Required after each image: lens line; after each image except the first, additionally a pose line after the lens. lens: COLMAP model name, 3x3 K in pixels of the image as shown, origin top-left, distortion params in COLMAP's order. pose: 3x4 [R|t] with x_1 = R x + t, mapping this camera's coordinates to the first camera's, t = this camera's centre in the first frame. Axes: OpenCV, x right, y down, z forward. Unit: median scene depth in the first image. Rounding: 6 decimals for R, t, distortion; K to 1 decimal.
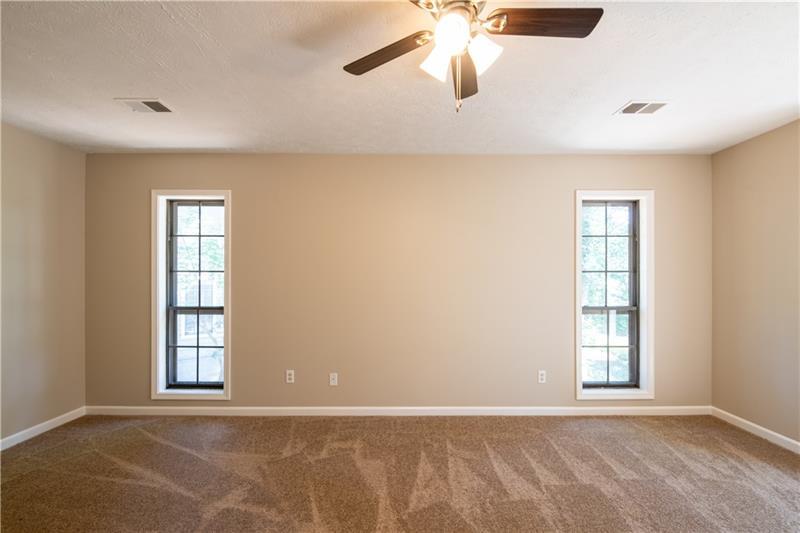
lens RADIAL K [[319.3, 0, 387.8], [0, 319.3, 280.3], [0, 0, 1]] dist [0.002563, -0.002594]
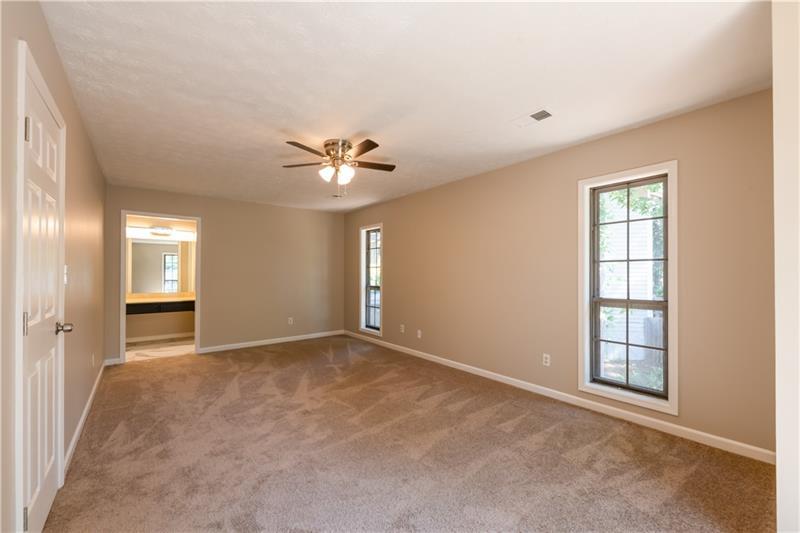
lens RADIAL K [[319.3, 0, 390.9], [0, 319.3, 269.5], [0, 0, 1]] dist [0.002563, -0.002594]
pose [[0.607834, -0.009775, -0.794004, 1.063252], [0.021151, 0.999769, 0.003884, -0.022768], [0.793782, -0.019154, 0.607900, -0.077656]]
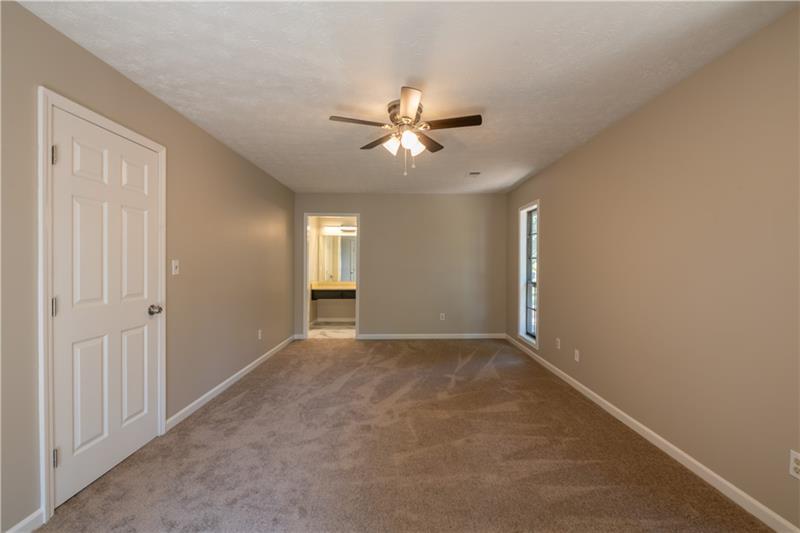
lens RADIAL K [[332.3, 0, 404.0], [0, 332.3, 262.4], [0, 0, 1]] dist [-0.002326, -0.000678]
pose [[0.018508, -0.004451, -0.999819, 1.003063], [0.023881, 0.999707, -0.004008, -0.018551], [0.999543, -0.023803, 0.018609, 0.416912]]
